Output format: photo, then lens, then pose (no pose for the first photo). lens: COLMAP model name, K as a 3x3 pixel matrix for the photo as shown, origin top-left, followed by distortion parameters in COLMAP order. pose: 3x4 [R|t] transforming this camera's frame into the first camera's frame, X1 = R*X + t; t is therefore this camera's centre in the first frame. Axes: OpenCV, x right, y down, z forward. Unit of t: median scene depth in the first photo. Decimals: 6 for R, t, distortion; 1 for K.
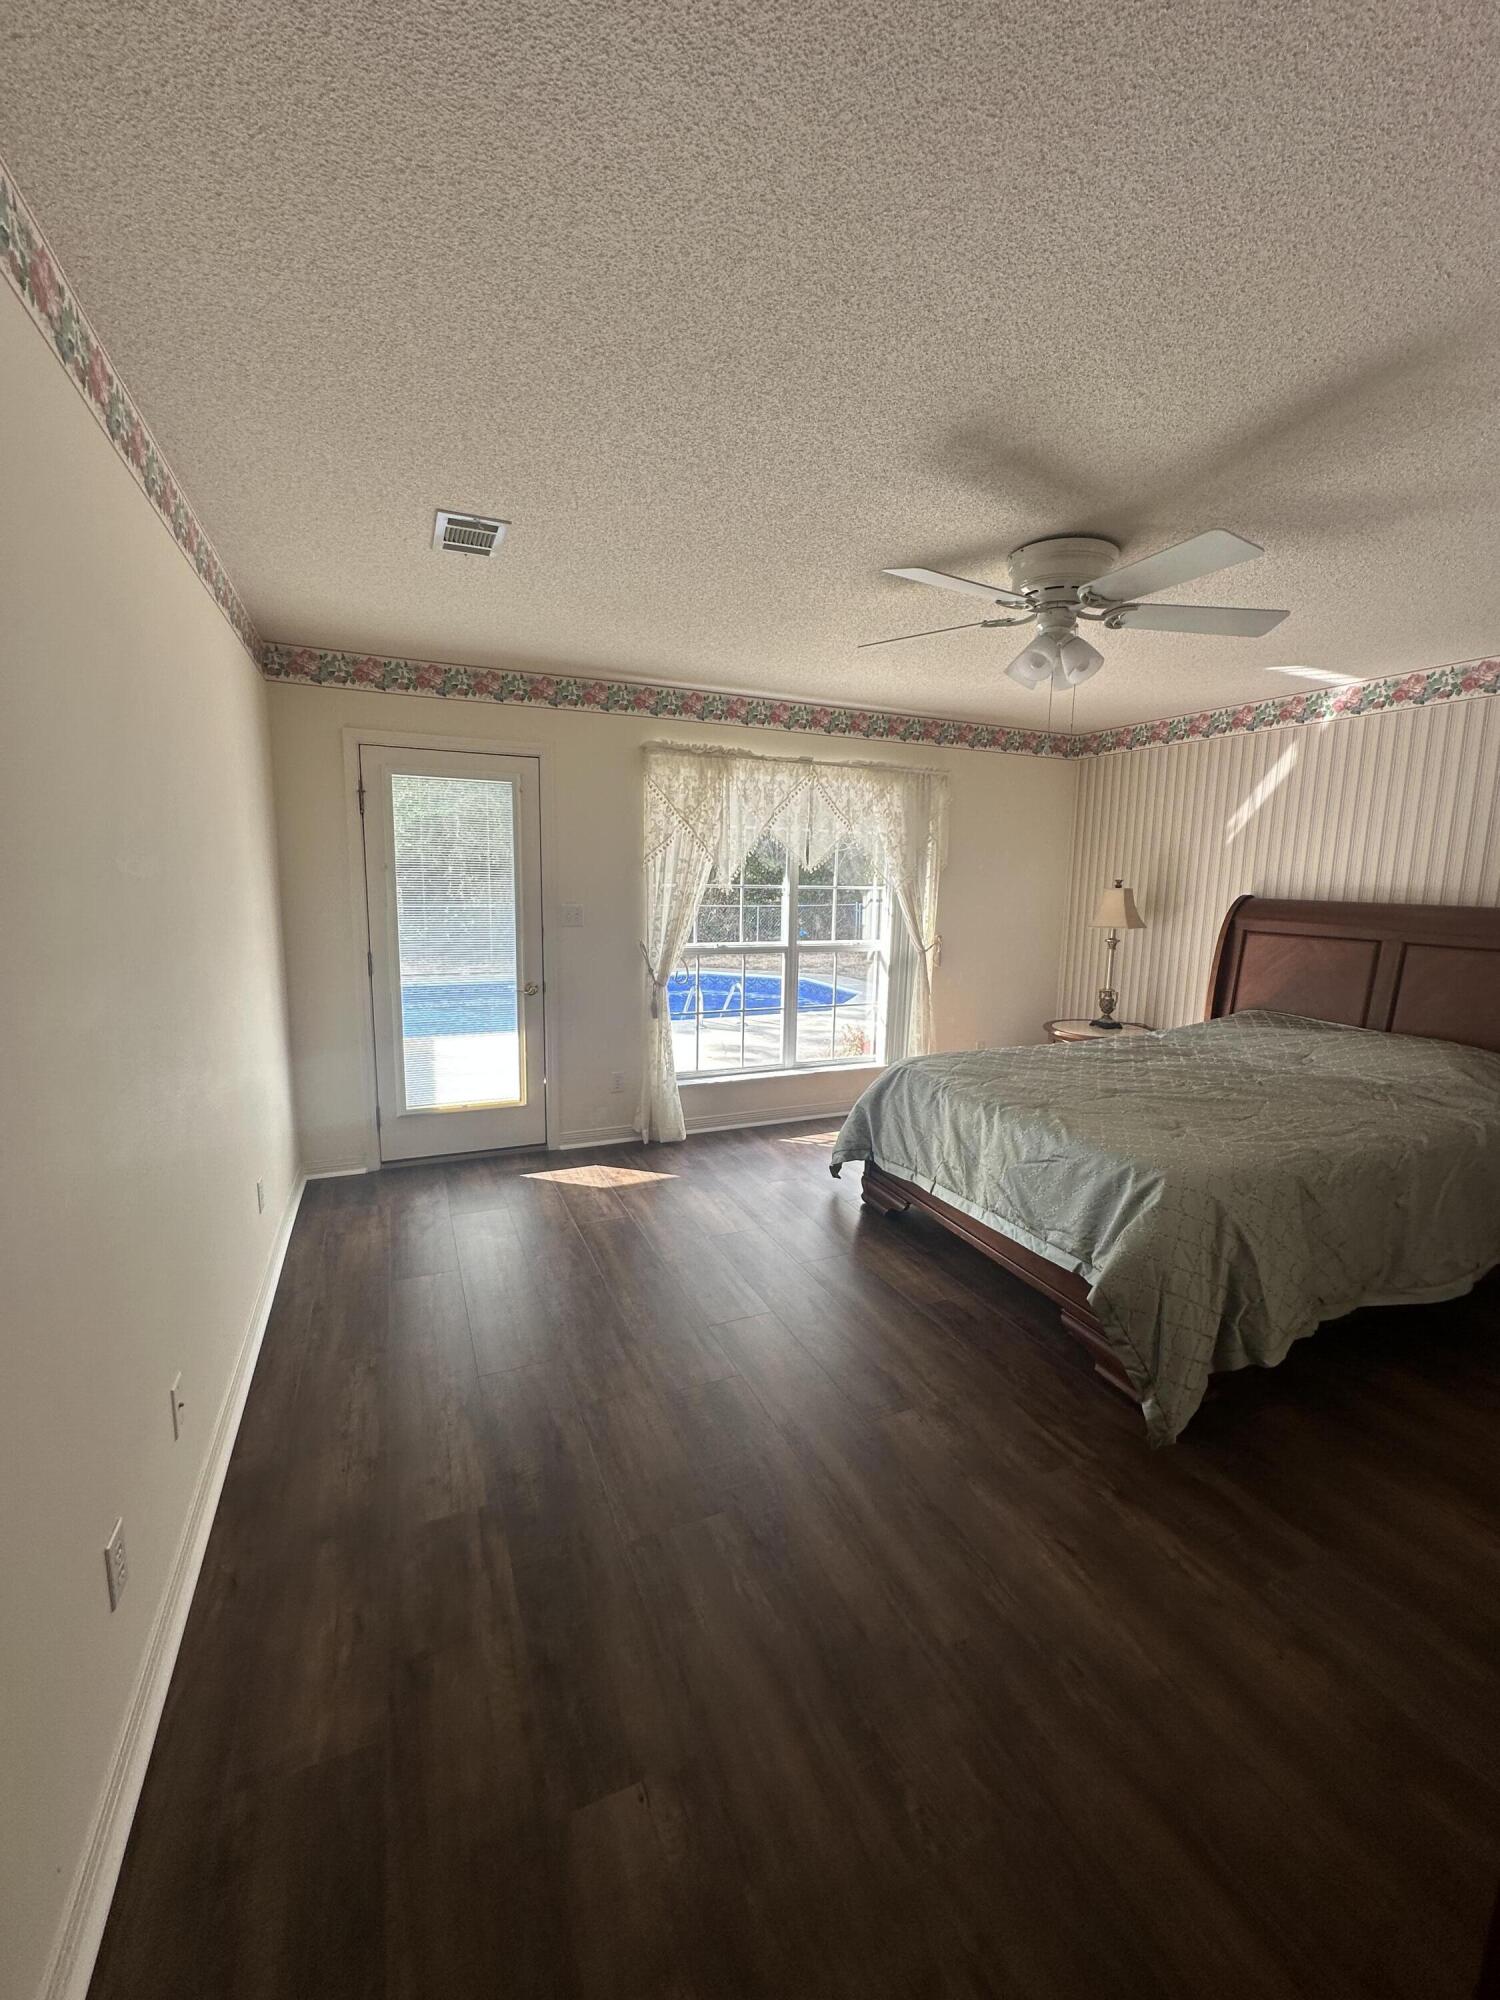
lens RADIAL K [[797.0, 0, 750.4], [0, 797.0, 995.3], [0, 0, 1]] dist [-0.001976, -0.000218]
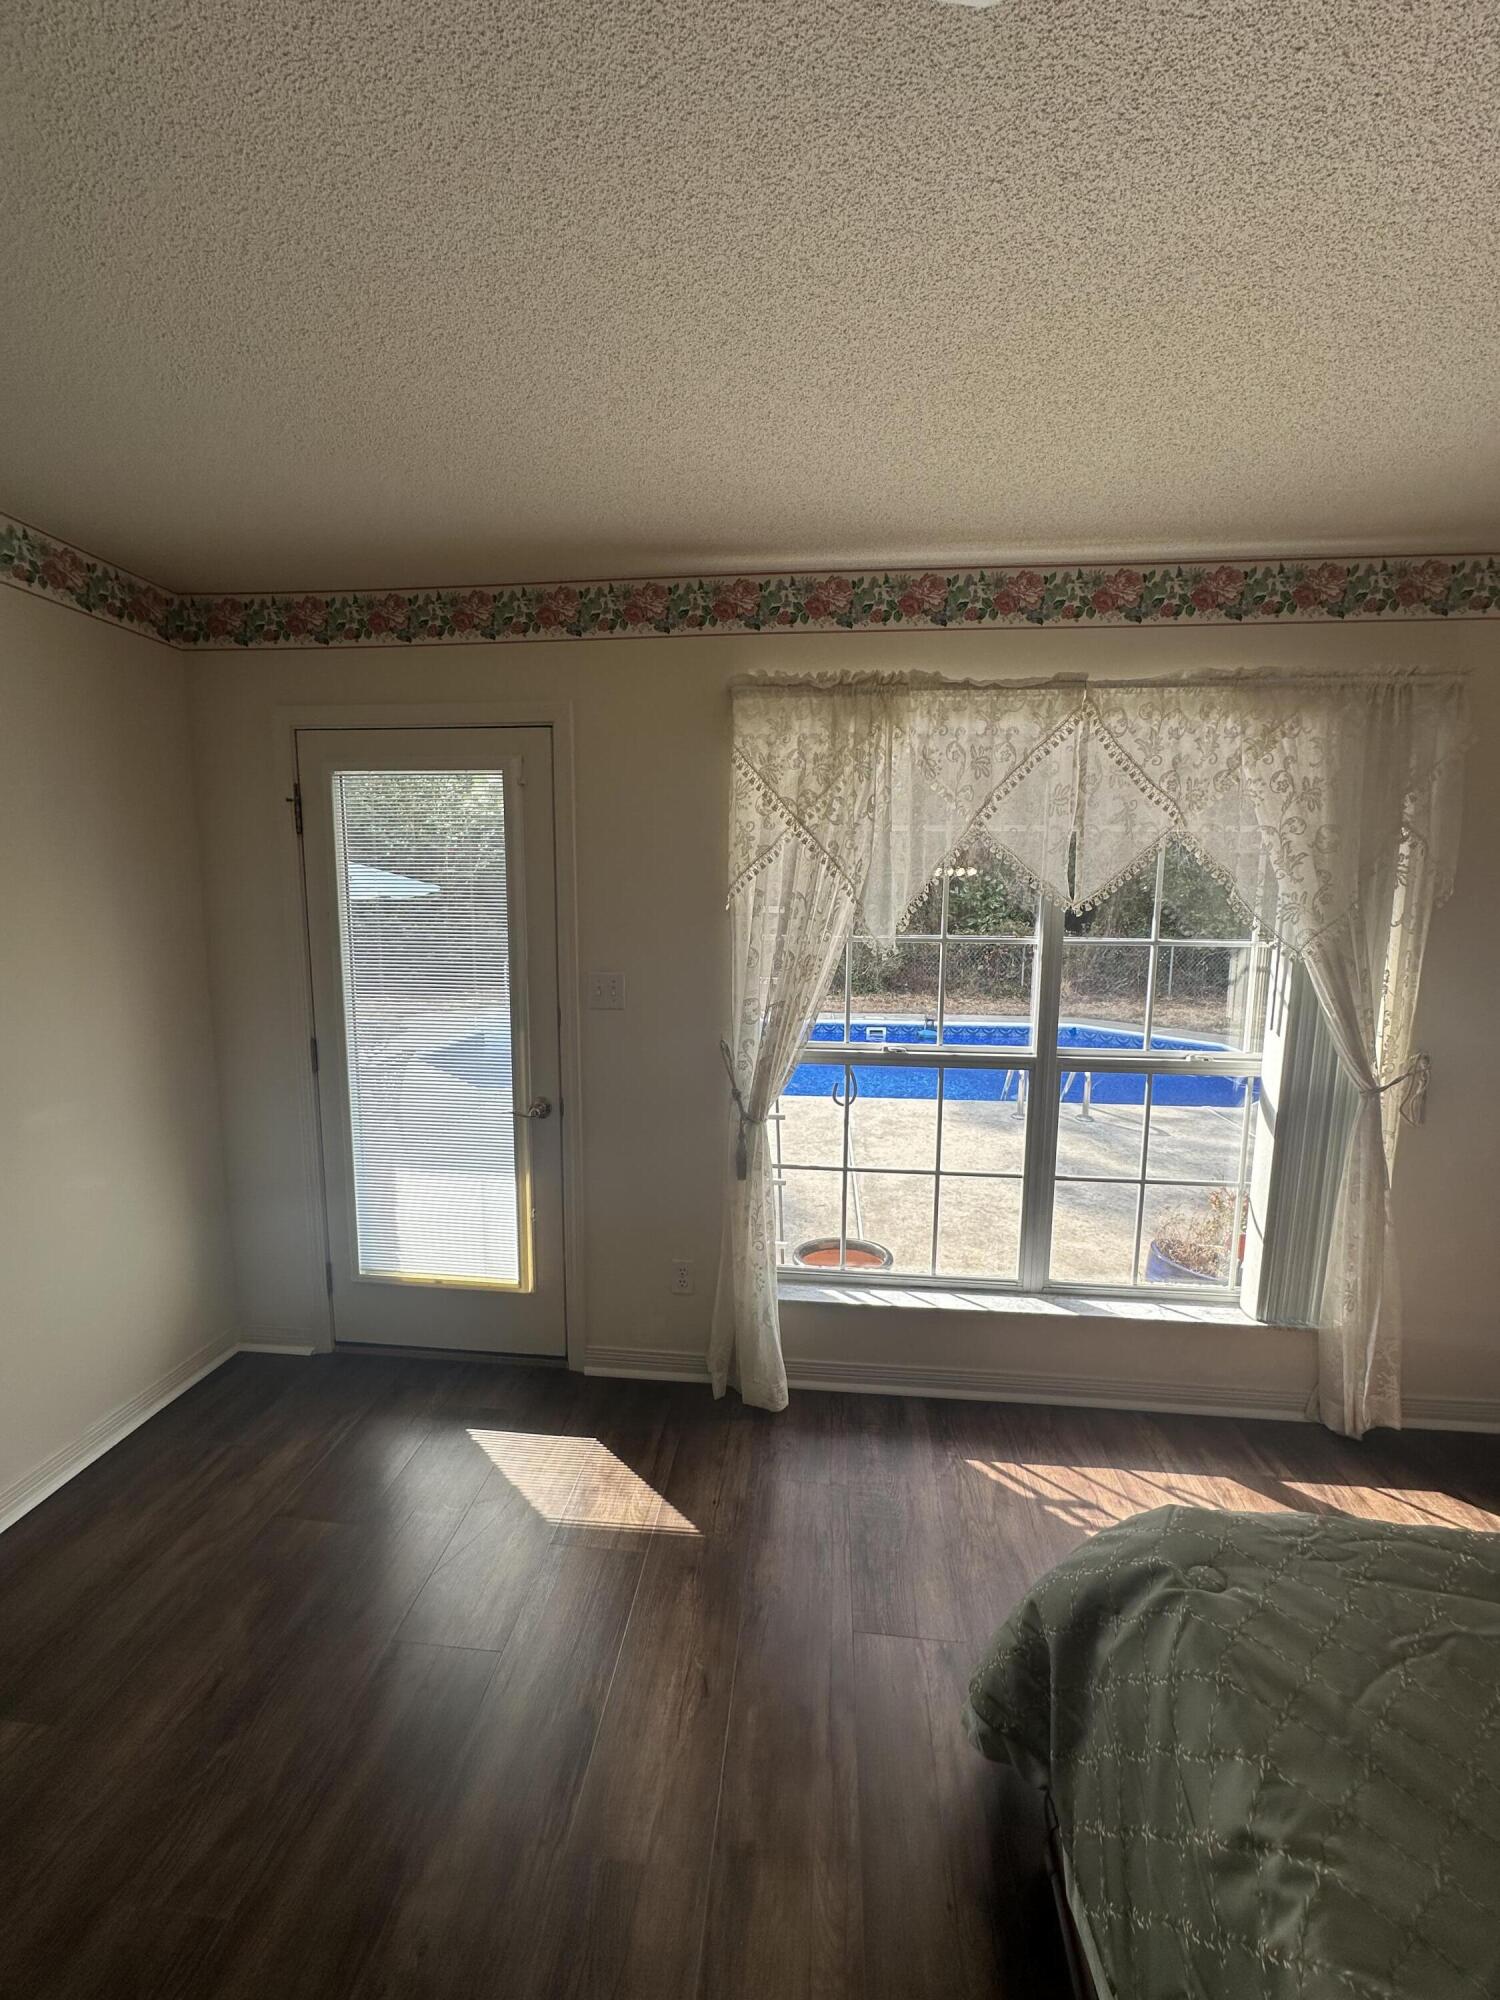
lens RADIAL K [[797.0, 0, 748.0], [0, 797.0, 999.2], [0, 0, 1]] dist [-0.001976, -0.000218]
pose [[0.870253, 0.051563, -0.489899, 0.148275], [-0.065479, 0.997790, -0.011298, -0.089480], [0.488234, 0.041910, 0.871706, 0.511223]]
